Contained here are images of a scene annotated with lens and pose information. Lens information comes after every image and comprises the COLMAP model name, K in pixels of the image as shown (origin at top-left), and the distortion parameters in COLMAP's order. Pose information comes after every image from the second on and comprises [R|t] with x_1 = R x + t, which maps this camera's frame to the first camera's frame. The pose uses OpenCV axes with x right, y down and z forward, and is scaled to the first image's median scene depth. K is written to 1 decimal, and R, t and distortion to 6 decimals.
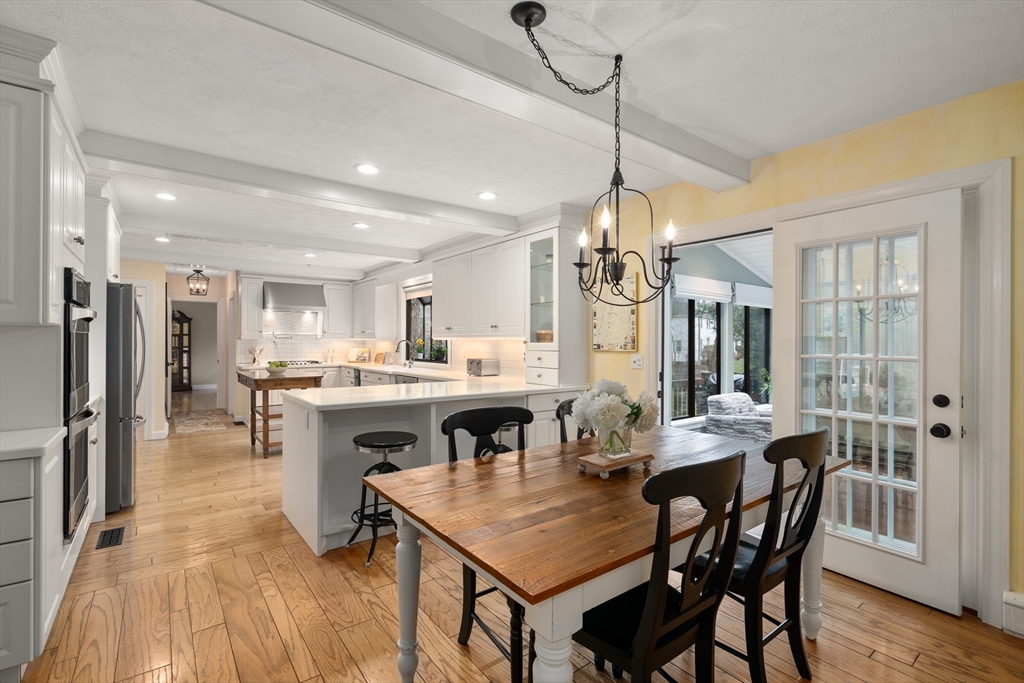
lens RADIAL K [[471.1, 0, 511.0], [0, 471.1, 342.2], [0, 0, 1]] dist [-0.007440, 0.003127]
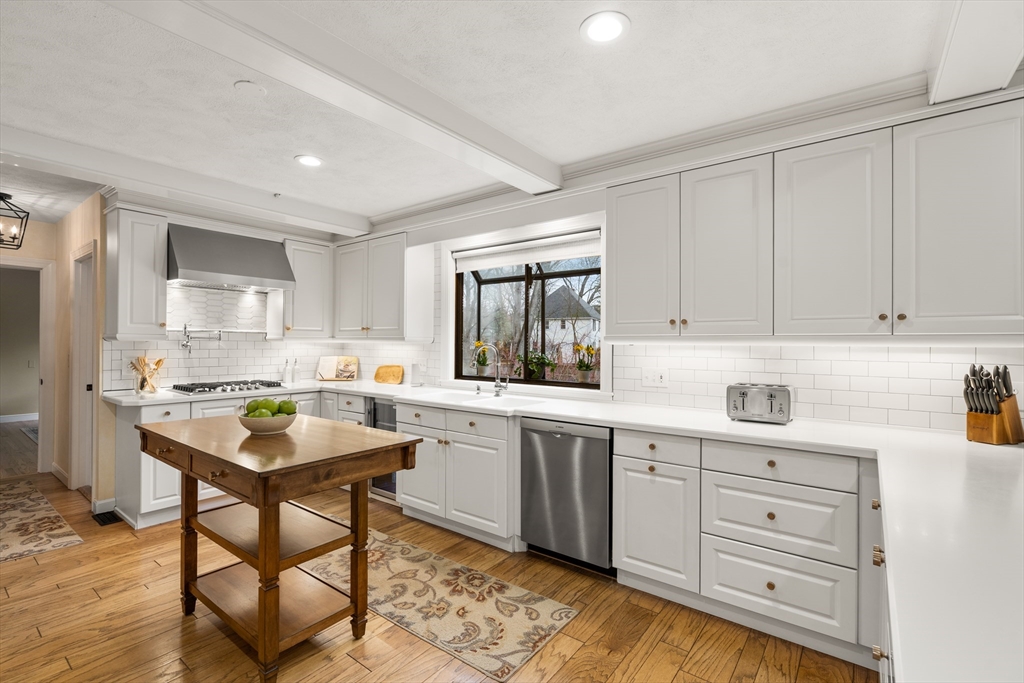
lens RADIAL K [[471.1, 0, 512.3], [0, 471.1, 340.7], [0, 0, 1]] dist [-0.007440, 0.003127]
pose [[0.964923, 0.005507, 0.262474, -0.303396], [-0.004081, 0.999974, -0.005979, -0.004623], [-0.262500, 0.004698, 0.964921, 0.426458]]
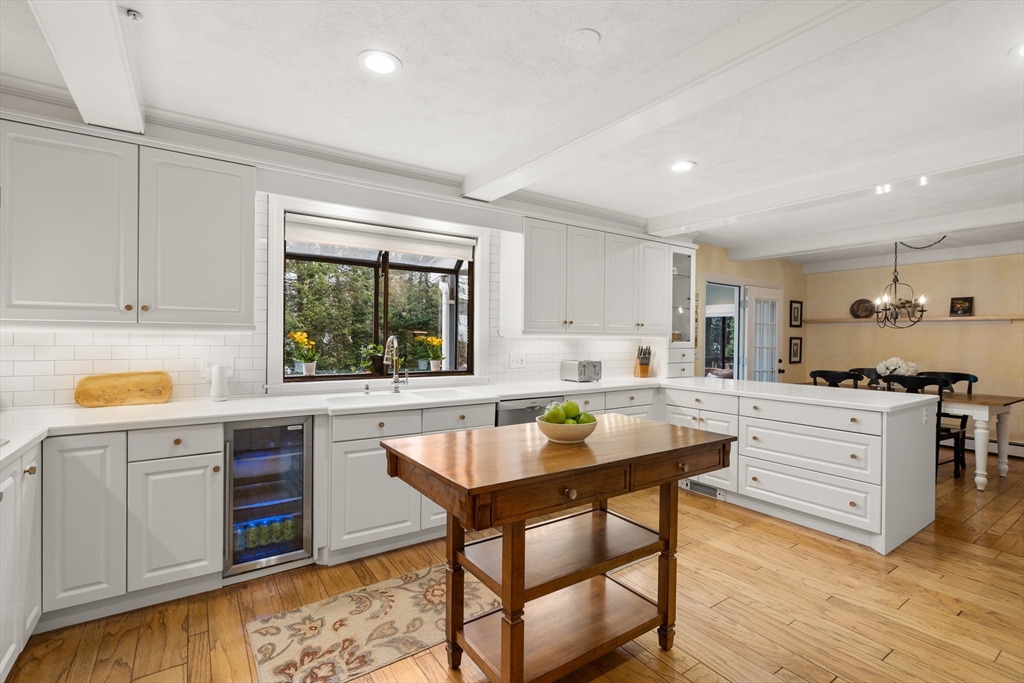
lens RADIAL K [[471.1, 0, 506.4], [0, 471.1, 342.4], [0, 0, 1]] dist [-0.007440, 0.003127]
pose [[0.047780, -0.008917, 0.998818, -0.629530], [-0.006069, 0.999939, 0.009217, -0.003045], [-0.998839, -0.006502, 0.047723, 0.771021]]
